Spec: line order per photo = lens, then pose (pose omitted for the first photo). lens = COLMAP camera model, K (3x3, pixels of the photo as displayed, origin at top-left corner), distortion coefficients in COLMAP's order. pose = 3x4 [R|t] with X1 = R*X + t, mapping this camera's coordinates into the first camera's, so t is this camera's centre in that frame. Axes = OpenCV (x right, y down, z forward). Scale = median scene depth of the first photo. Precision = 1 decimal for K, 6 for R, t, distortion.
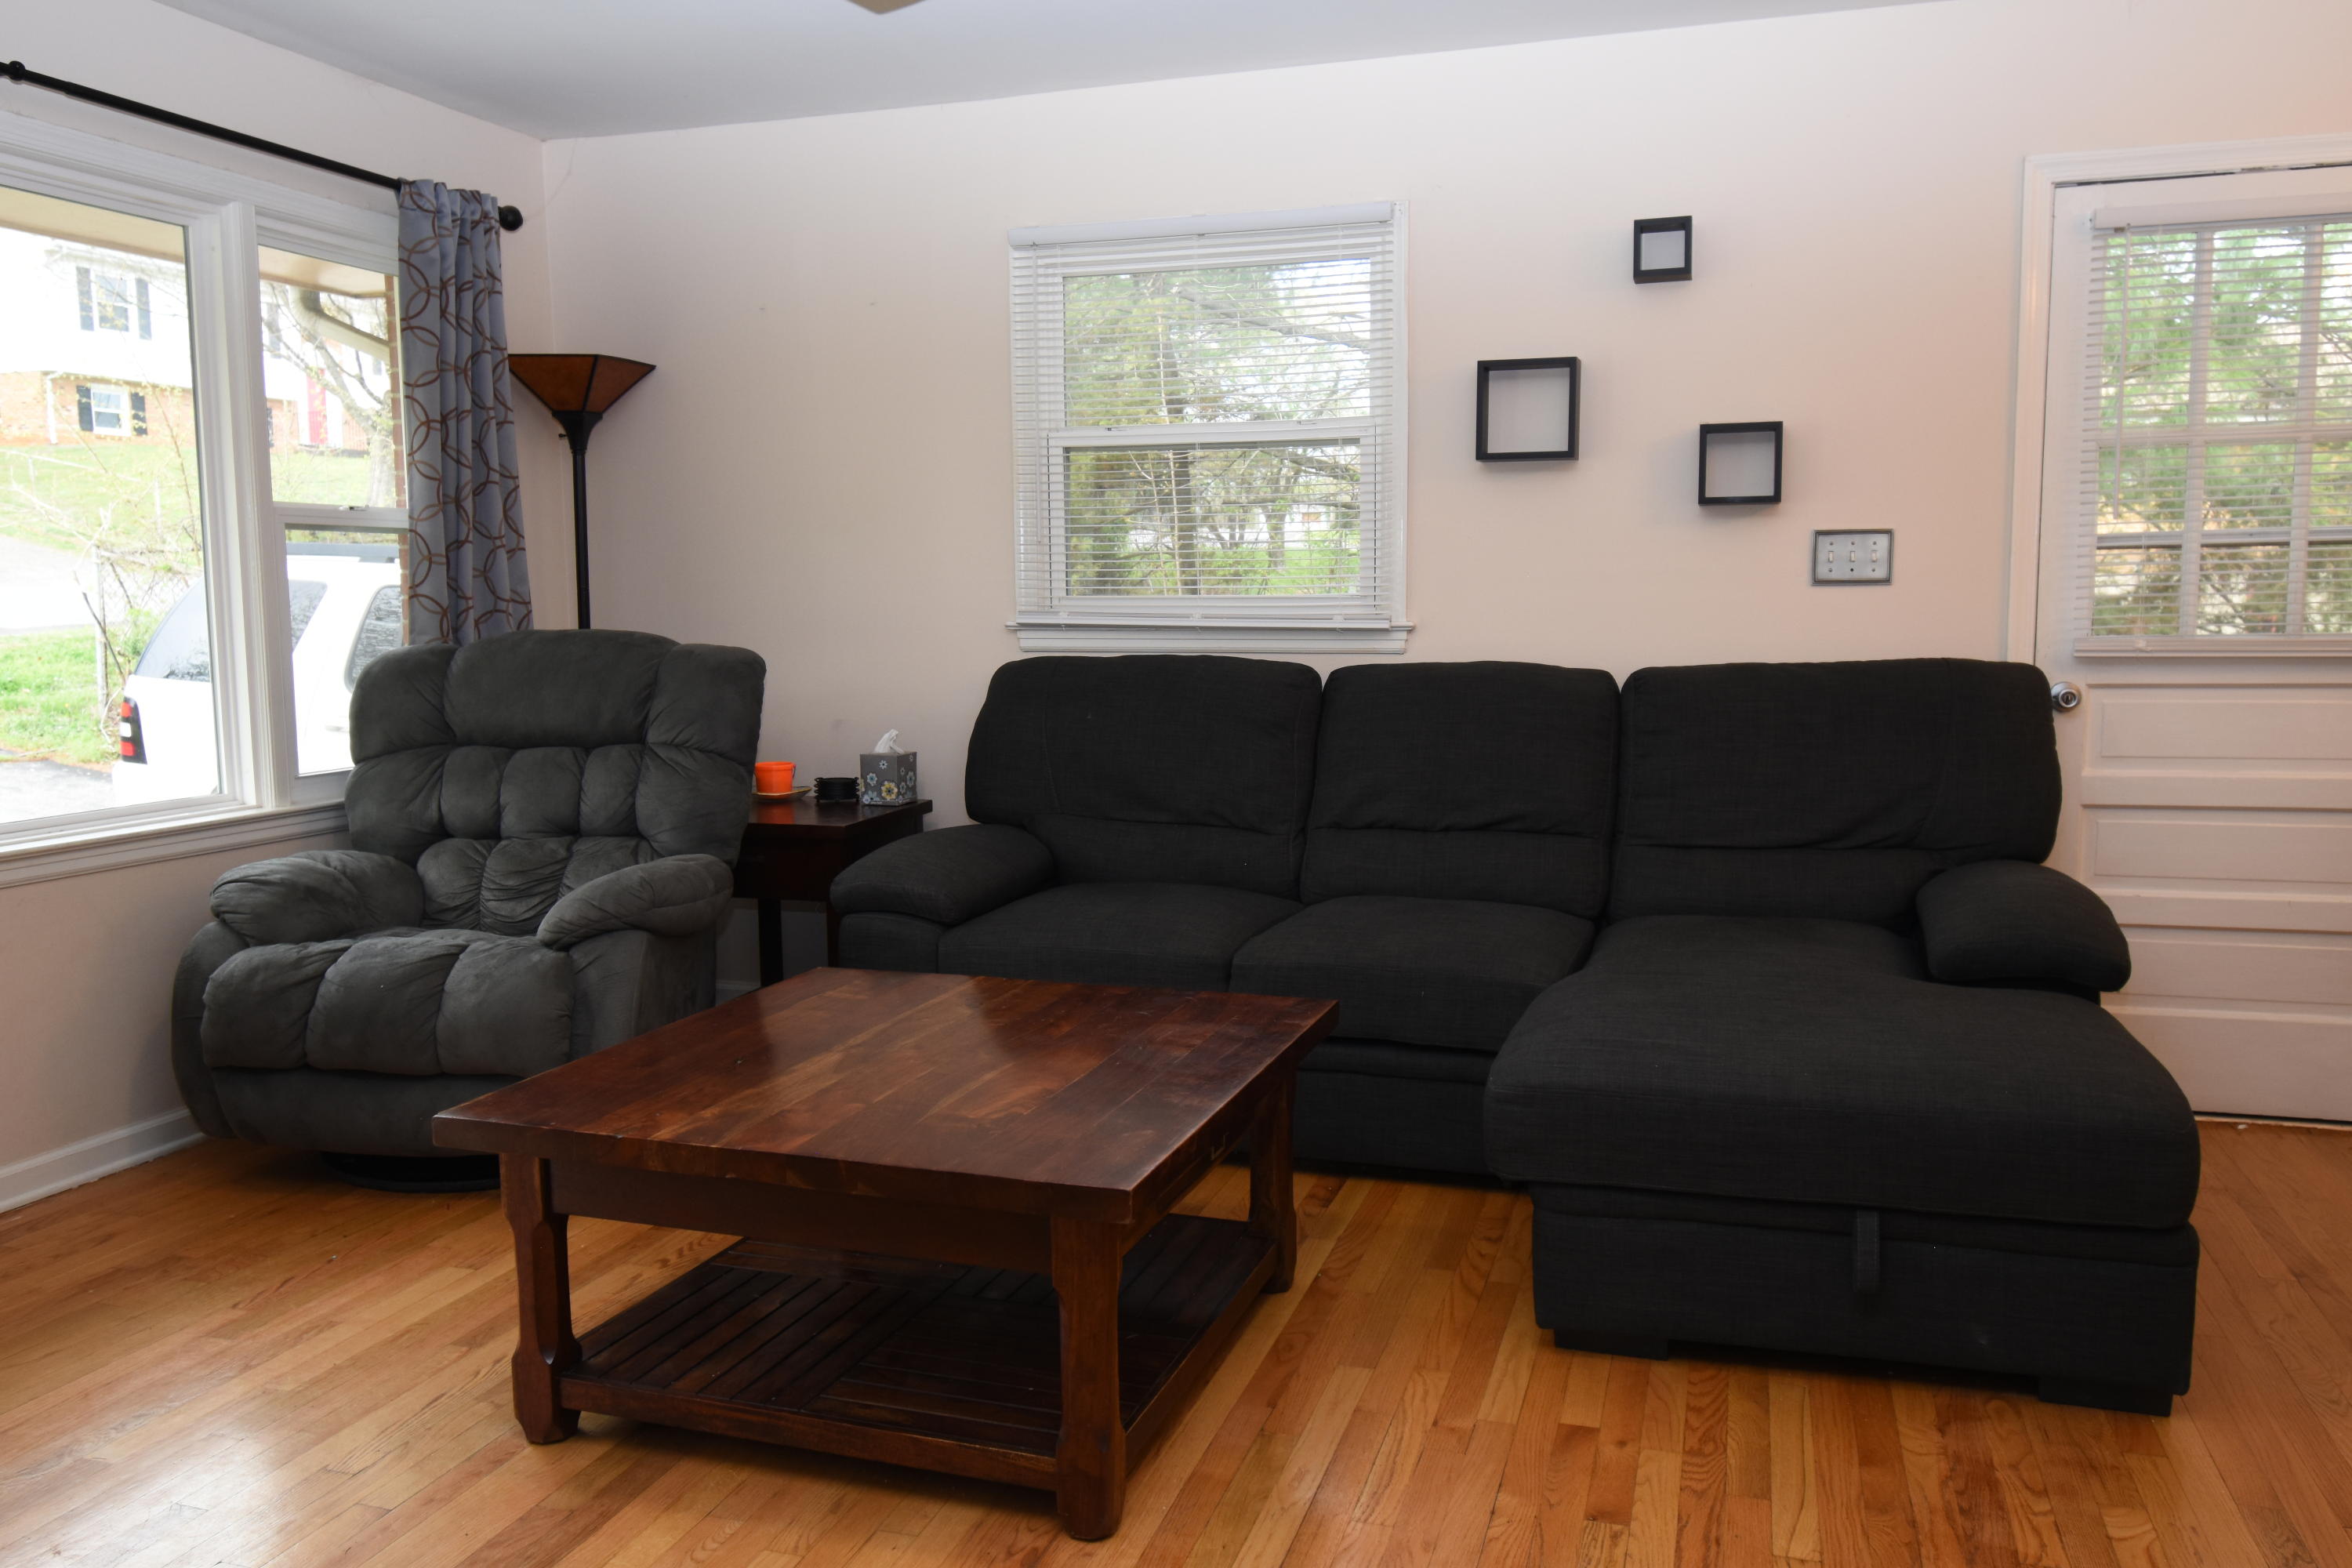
lens RADIAL K [[1767.0, 0, 1181.8], [0, 1767.0, 789.6], [0, 0, 1]] dist [0.015291, -0.036043]
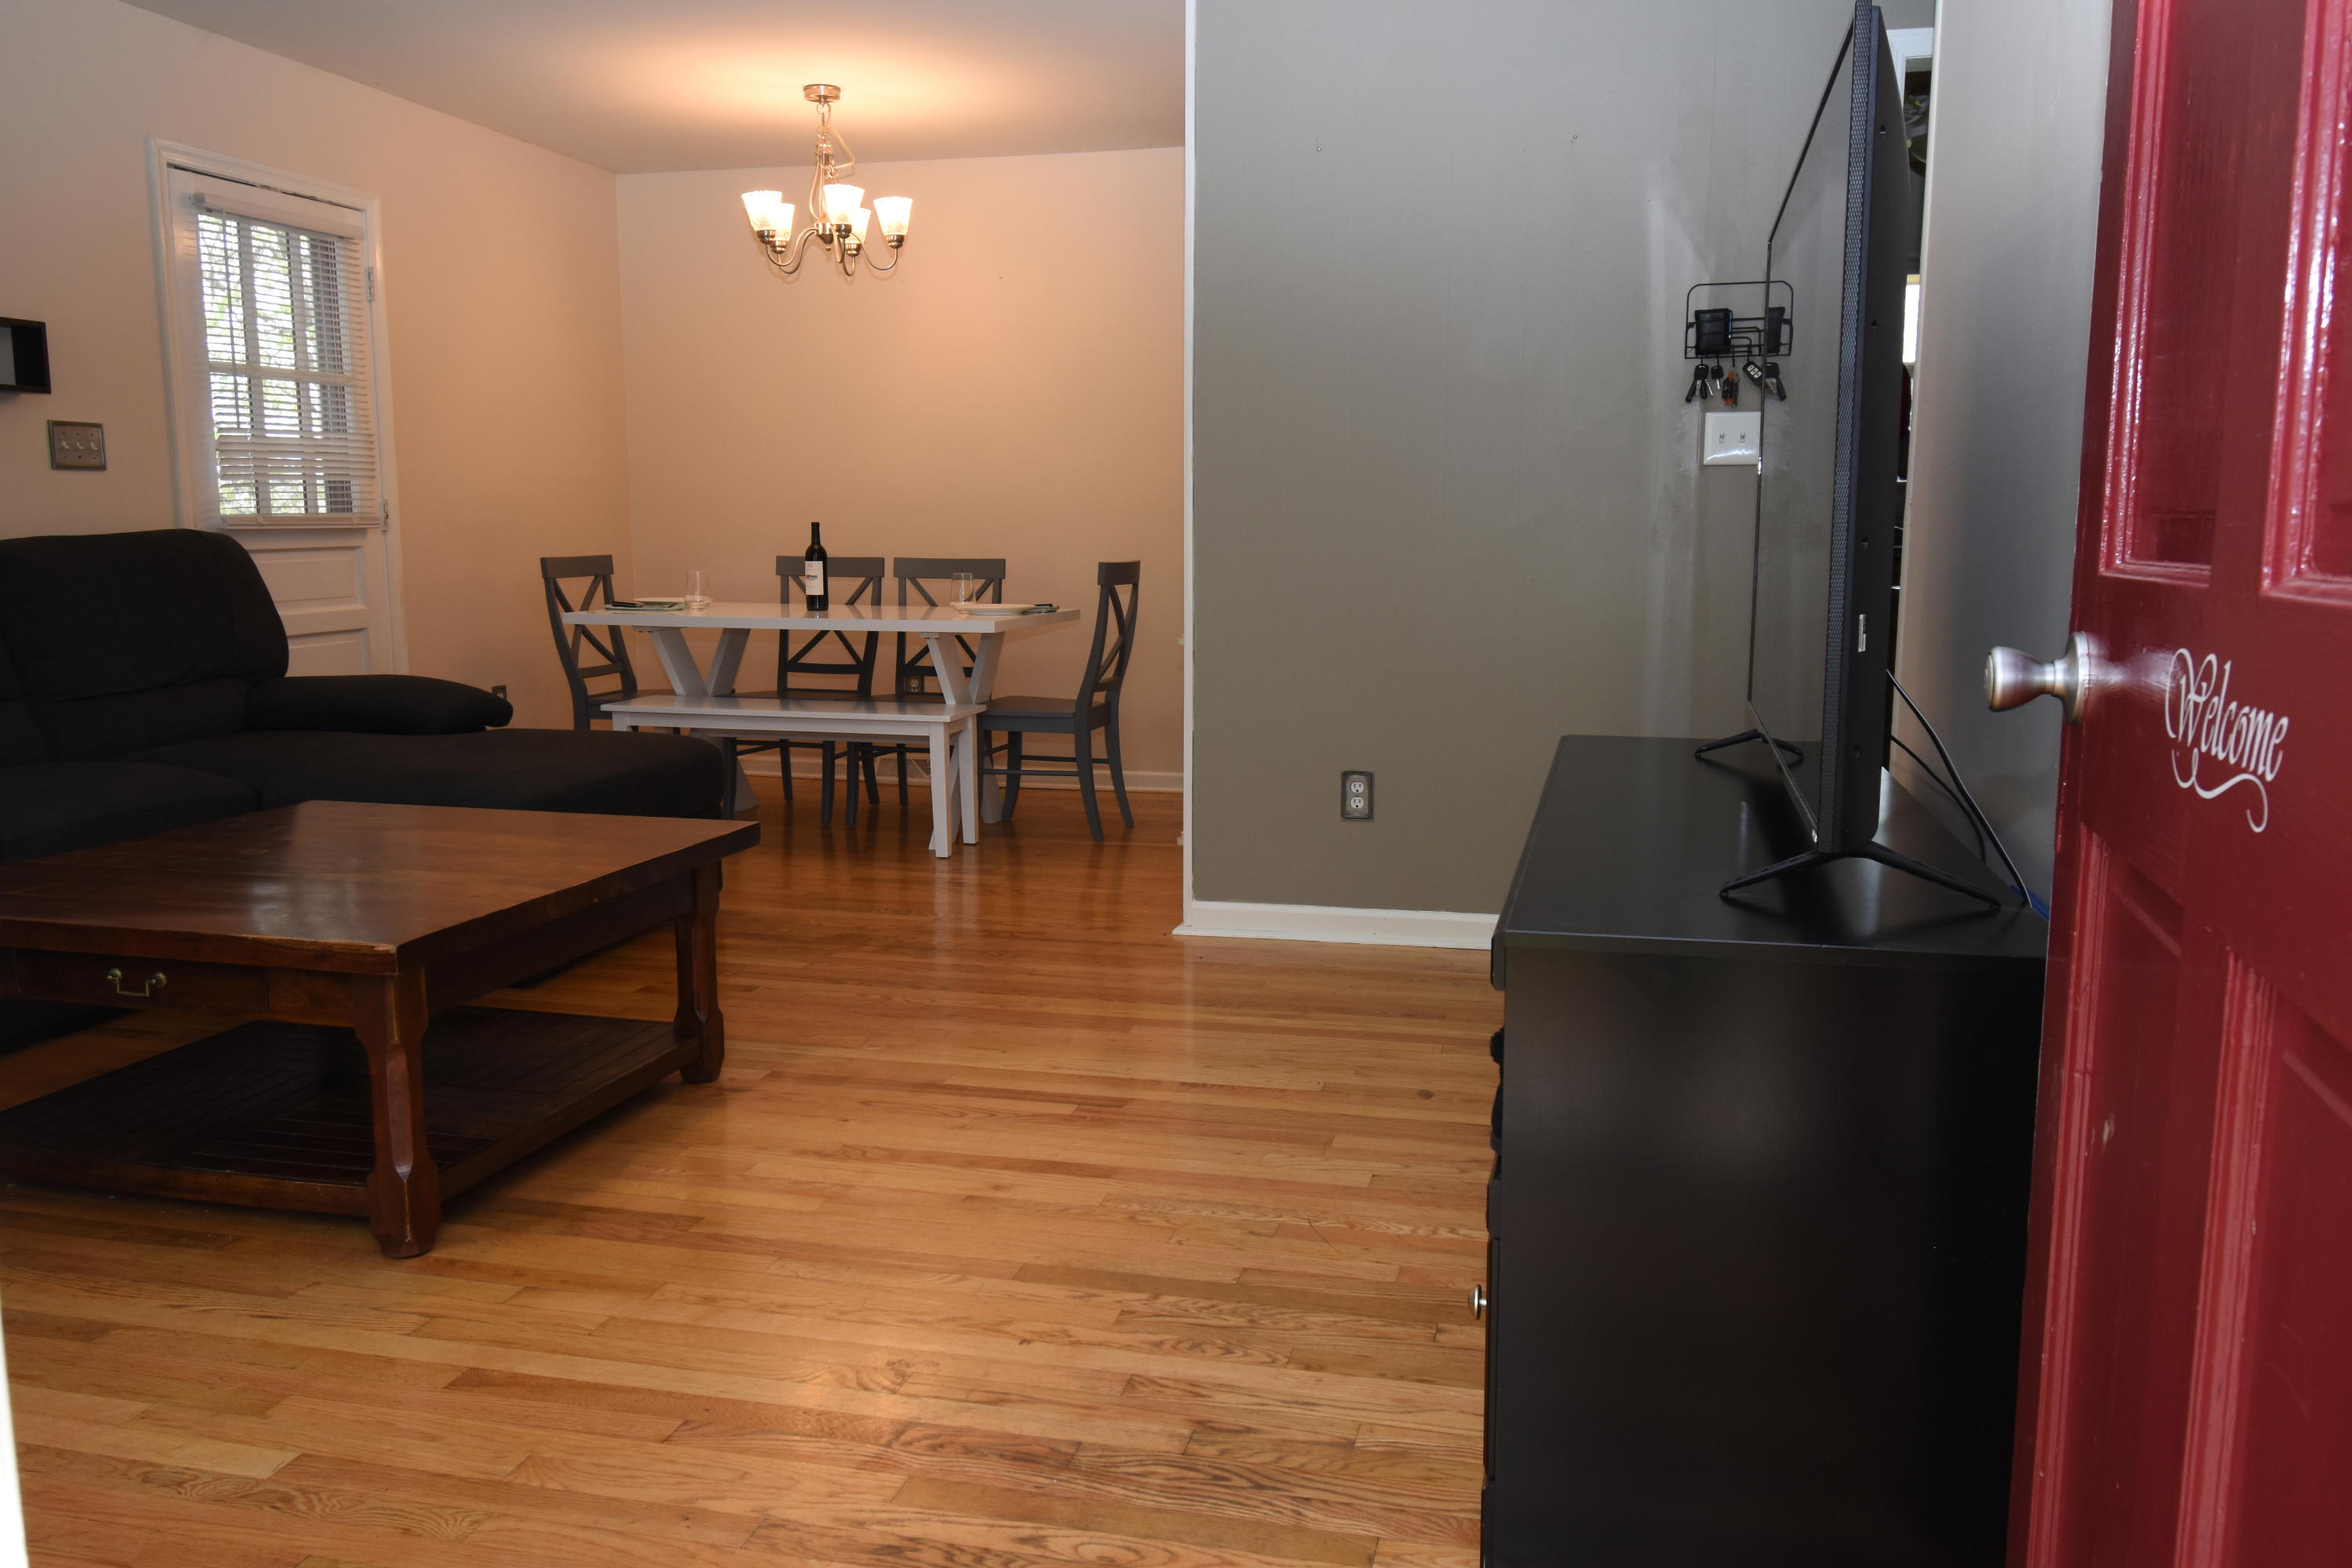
lens RADIAL K [[1767.0, 0, 1181.8], [0, 1767.0, 789.6], [0, 0, 1]] dist [0.015291, -0.036043]
pose [[-0.067693, -0.141266, 0.987655, -0.852992], [0.111241, 0.982684, 0.148180, 0.000398], [-0.991485, 0.119898, -0.050806, 0.361028]]
